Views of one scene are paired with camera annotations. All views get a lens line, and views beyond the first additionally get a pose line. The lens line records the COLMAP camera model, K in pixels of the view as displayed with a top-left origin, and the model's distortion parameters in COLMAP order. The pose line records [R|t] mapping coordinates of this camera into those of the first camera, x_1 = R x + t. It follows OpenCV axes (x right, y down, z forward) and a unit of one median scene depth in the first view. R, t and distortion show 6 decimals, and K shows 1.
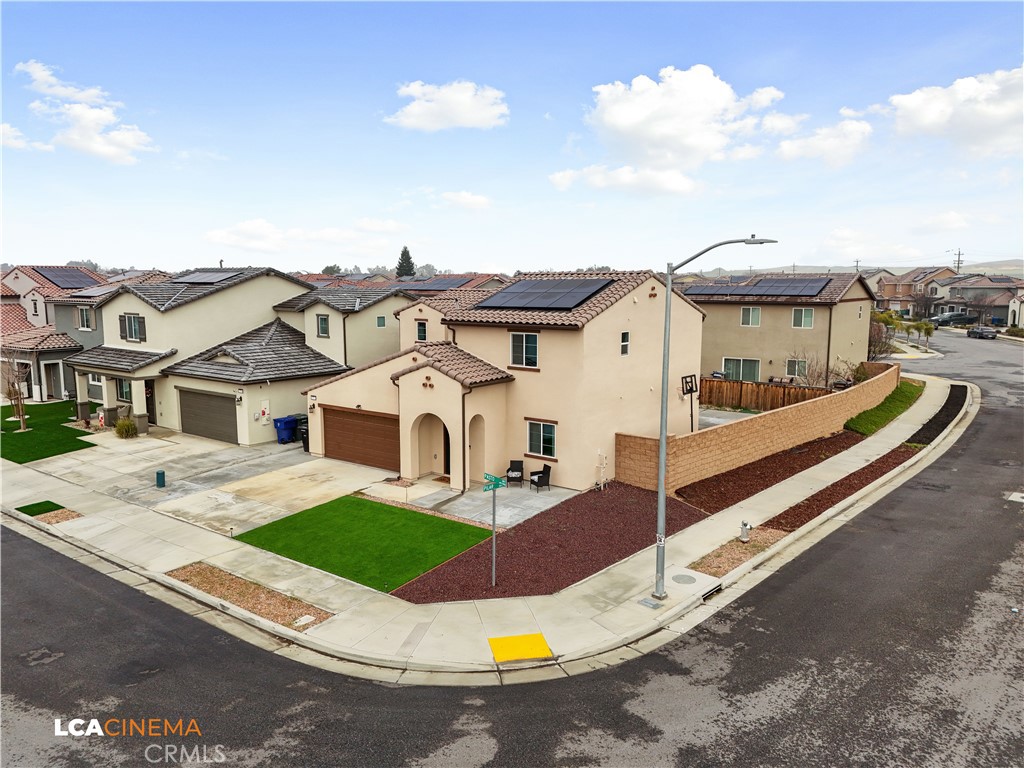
lens RADIAL K [[751.4, 0, 512.0], [0, 751.4, 384.0], [0, 0, 1]] dist [0.077276, -0.070269]
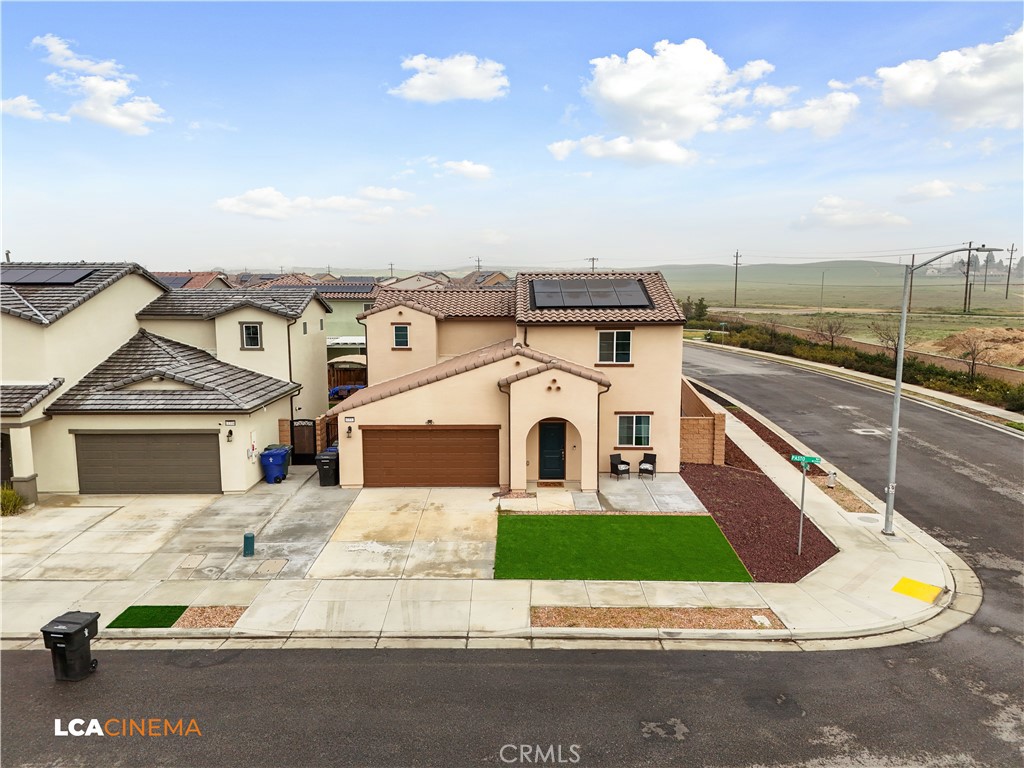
lens RADIAL K [[751.4, 0, 512.0], [0, 751.4, 384.0], [0, 0, 1]] dist [0.077276, -0.070269]
pose [[0.801007, -0.081899, 0.593027, -0.719459], [0.082230, 0.996261, 0.026518, -0.033576], [-0.592981, 0.027523, 0.804746, 0.249323]]
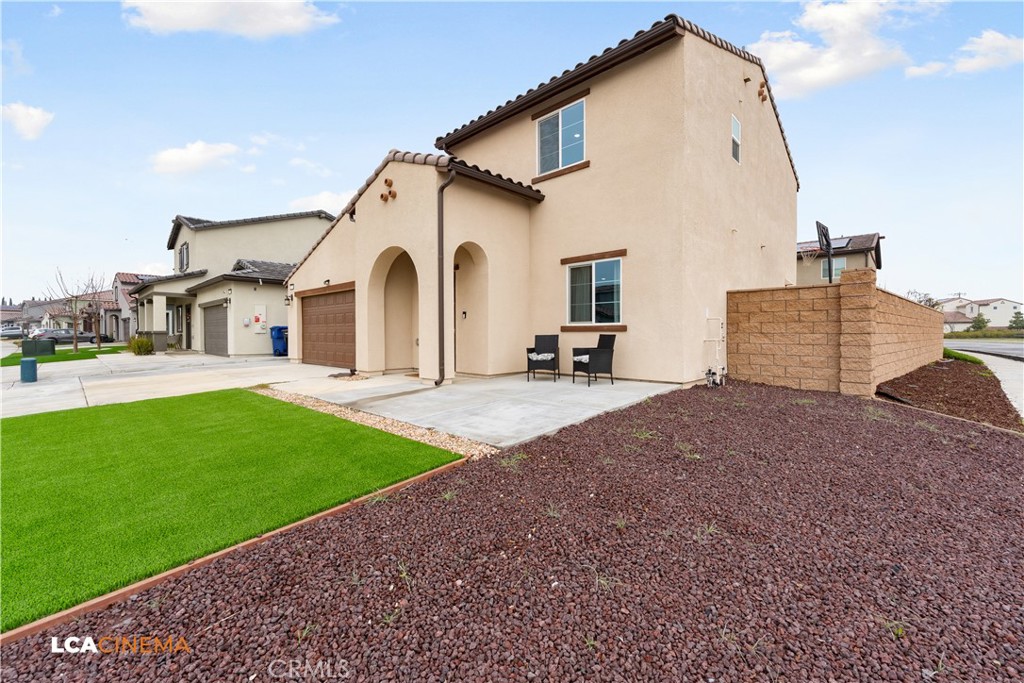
lens RADIAL K [[417.2, 0, 510.1], [0, 417.2, 337.2], [0, 0, 1]] dist [-0.001008, 0.000061]
pose [[0.994398, 0.000063, -0.105700, 0.011820], [-0.013532, 0.991848, -0.126708, 0.143476], [0.104830, 0.127429, 0.986292, 0.705081]]
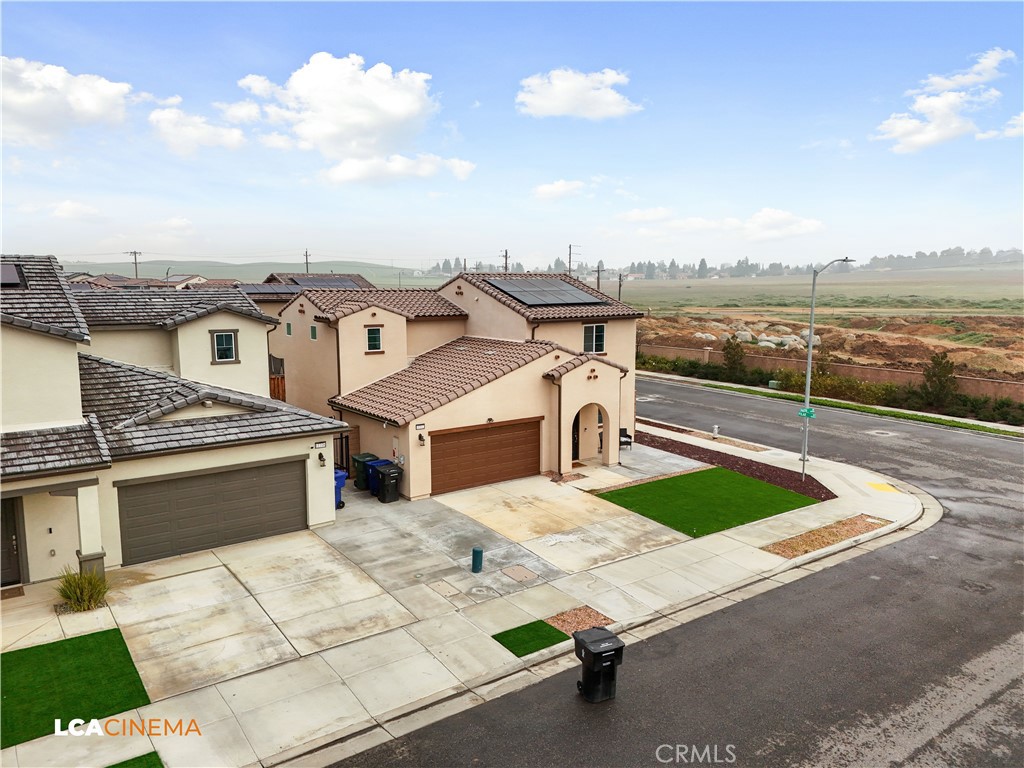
lens RADIAL K [[751.4, 0, 512.0], [0, 751.4, 384.0], [0, 0, 1]] dist [0.077276, -0.070269]
pose [[0.282512, -0.131992, 0.950139, -1.158648], [0.129055, 0.986713, 0.098700, -0.108939], [-0.950543, 0.094736, 0.295793, 0.780524]]
